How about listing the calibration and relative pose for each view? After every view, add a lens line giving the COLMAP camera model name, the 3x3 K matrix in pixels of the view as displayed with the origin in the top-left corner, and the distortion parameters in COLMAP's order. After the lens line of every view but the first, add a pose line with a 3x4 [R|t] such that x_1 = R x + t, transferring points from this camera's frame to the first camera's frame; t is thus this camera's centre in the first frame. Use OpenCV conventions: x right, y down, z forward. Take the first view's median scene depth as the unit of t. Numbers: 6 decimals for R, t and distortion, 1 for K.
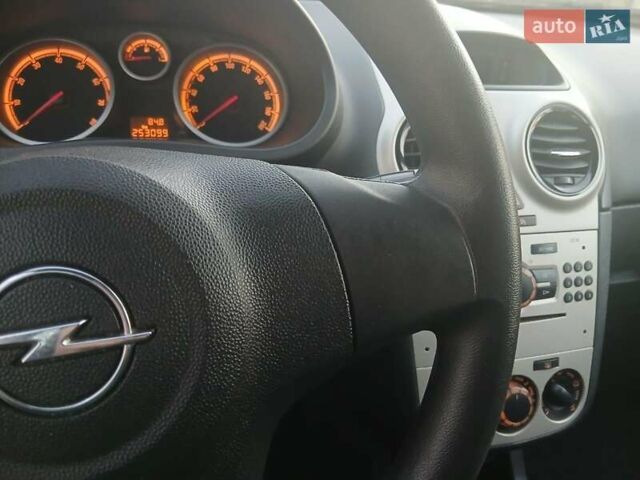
lens RADIAL K [[473.5, 0, 318.7], [0, 473.5, 246.1], [0, 0, 1]] dist [0.079697, -0.135753]
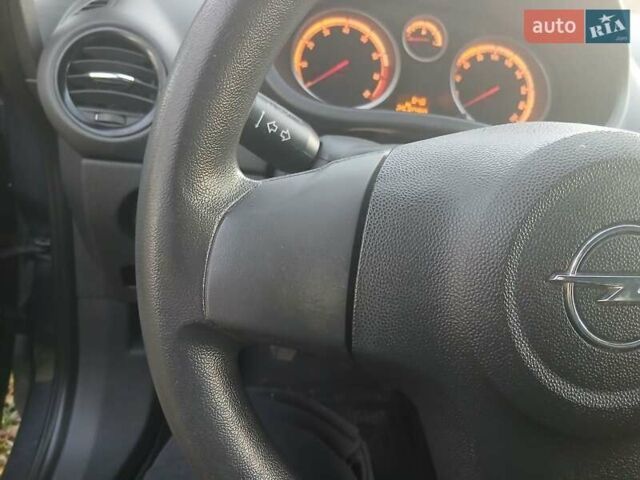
lens RADIAL K [[473.5, 0, 315.0], [0, 473.5, 240.2], [0, 0, 1]] dist [0.079697, -0.135753]
pose [[0.980044, 0.174634, -0.094961, -0.412102], [-0.173543, 0.984629, 0.019696, 0.064304], [0.096941, -0.002823, 0.995286, -0.080043]]
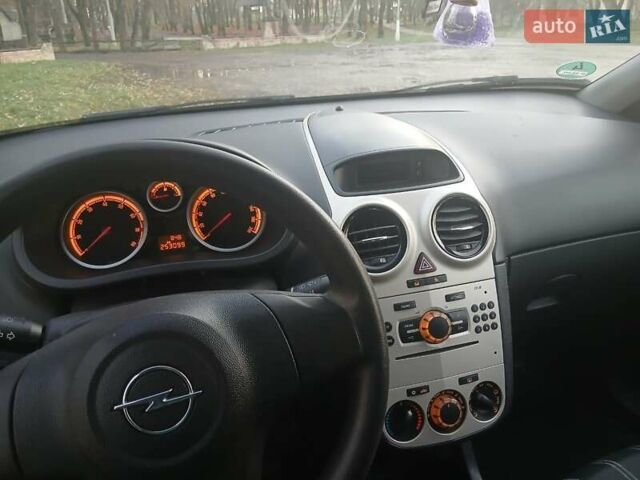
lens RADIAL K [[473.5, 0, 321.7], [0, 473.5, 241.0], [0, 0, 1]] dist [0.079697, -0.135753]
pose [[0.994240, -0.107159, 0.001800, 0.092082], [0.106983, 0.991328, -0.076317, -0.093343], [0.006393, 0.076070, 0.997082, -0.424066]]
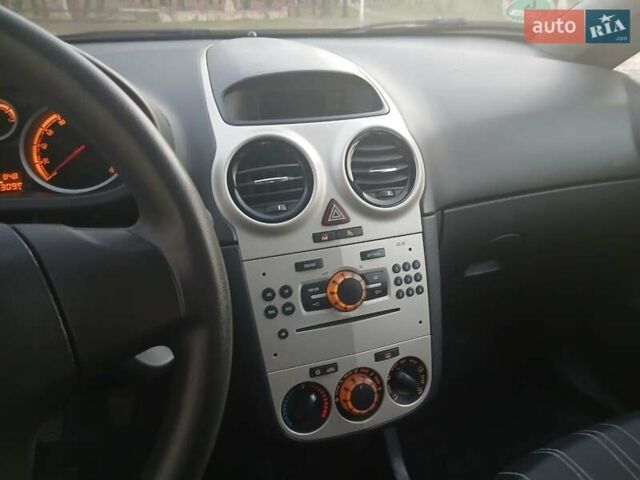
lens RADIAL K [[473.5, 0, 324.1], [0, 473.5, 242.2], [0, 0, 1]] dist [0.079697, -0.135753]
pose [[0.991690, -0.103697, 0.076149, 0.271019], [0.106359, 0.993820, -0.031773, 0.000149], [-0.072384, 0.039608, 0.996590, -0.129472]]
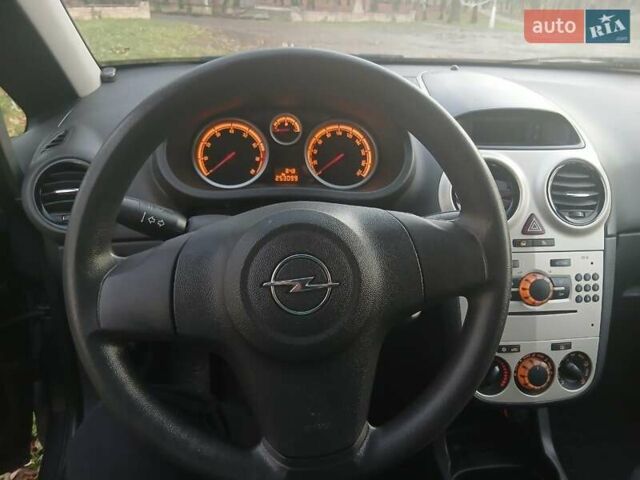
lens RADIAL K [[473.5, 0, 320.5], [0, 473.5, 243.0], [0, 0, 1]] dist [0.079697, -0.135753]
pose [[0.991984, 0.027717, -0.123286, -0.052723], [-0.032854, 0.998666, -0.039831, 0.026225], [0.122018, 0.043562, 0.991572, -0.474100]]
